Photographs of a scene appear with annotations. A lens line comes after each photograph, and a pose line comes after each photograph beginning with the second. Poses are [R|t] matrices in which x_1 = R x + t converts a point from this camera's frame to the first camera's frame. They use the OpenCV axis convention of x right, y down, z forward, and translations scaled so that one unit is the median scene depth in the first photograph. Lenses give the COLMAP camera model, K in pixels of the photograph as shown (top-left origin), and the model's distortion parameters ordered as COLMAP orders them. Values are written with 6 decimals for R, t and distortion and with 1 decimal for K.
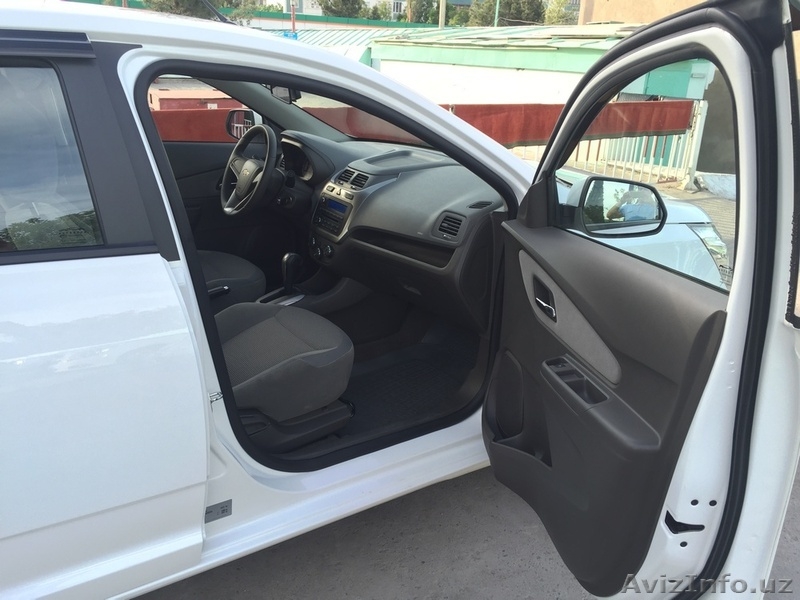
lens RADIAL K [[686.4, 0, 400.0], [0, 686.4, 300.0], [0, 0, 1]] dist [0.053544, -0.002387]
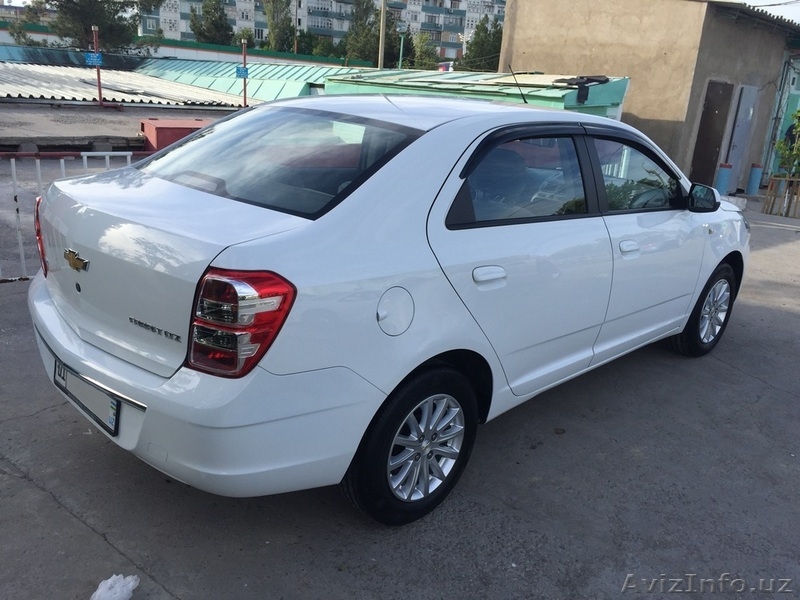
lens RADIAL K [[686.4, 0, 400.0], [0, 686.4, 300.0], [0, 0, 1]] dist [0.053544, -0.002387]
pose [[0.979198, -0.034737, 0.199912, -0.150648], [0.041674, 0.998663, -0.030593, 0.025643], [-0.198582, 0.038288, 0.979336, -0.112438]]
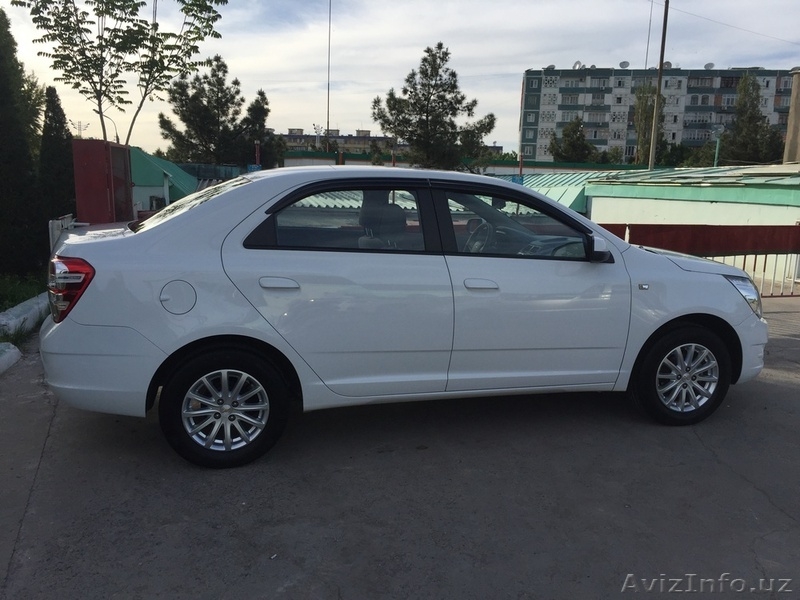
lens RADIAL K [[686.4, 0, 400.0], [0, 686.4, 300.0], [0, 0, 1]] dist [0.053544, -0.002387]
pose [[0.948821, 0.038980, -0.313401, 0.034210], [-0.097979, 0.979722, -0.174774, 0.059493], [0.300233, 0.196536, 0.933399, -0.153106]]
